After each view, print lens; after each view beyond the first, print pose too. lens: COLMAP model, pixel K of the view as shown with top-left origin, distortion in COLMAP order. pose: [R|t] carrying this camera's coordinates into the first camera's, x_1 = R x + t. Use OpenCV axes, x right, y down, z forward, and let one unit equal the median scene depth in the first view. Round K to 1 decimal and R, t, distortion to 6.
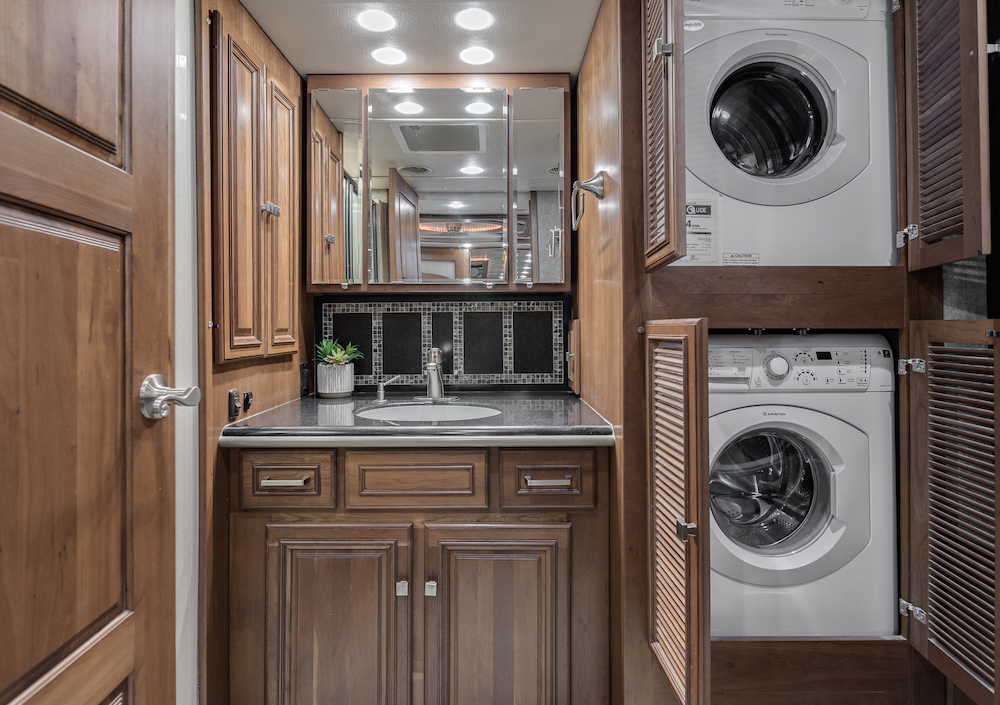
lens RADIAL K [[535.3, 0, 502.6], [0, 535.3, 327.4], [0, 0, 1]] dist [-0.002926, -0.000307]
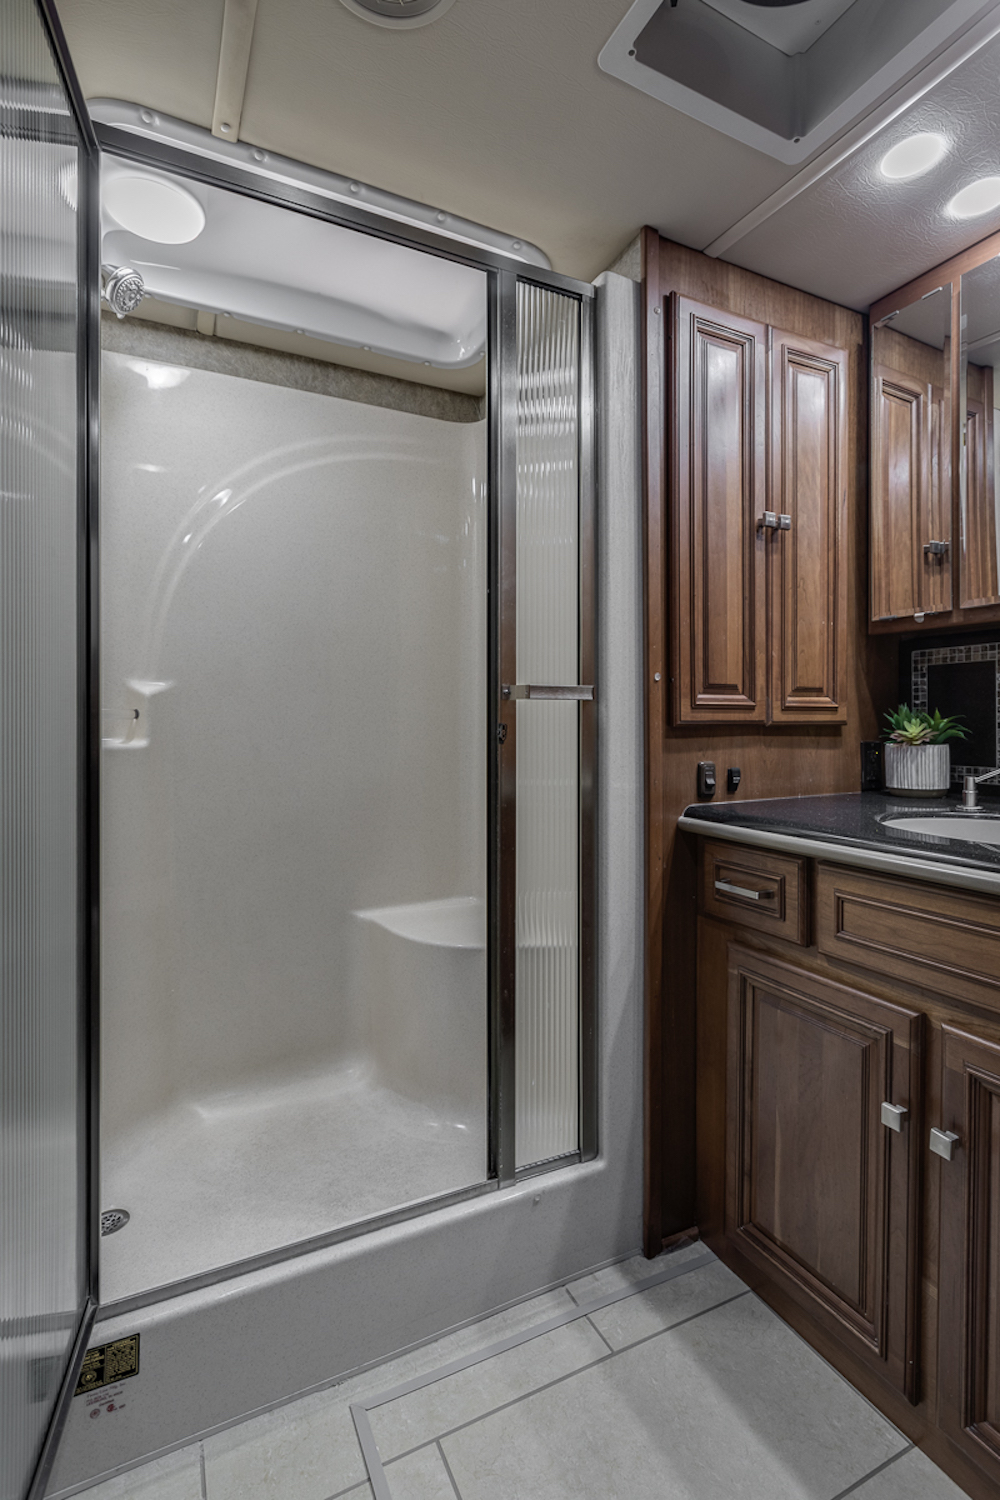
lens RADIAL K [[704.8, 0, 494.2], [0, 704.8, 723.1], [0, 0, 1]] dist [0.002545, 0.000881]
pose [[0.443254, 0.006681, -0.896371, 0.253428], [-0.000943, 0.999975, 0.006987, 0.045522], [0.896395, -0.002252, 0.443250, 0.224005]]
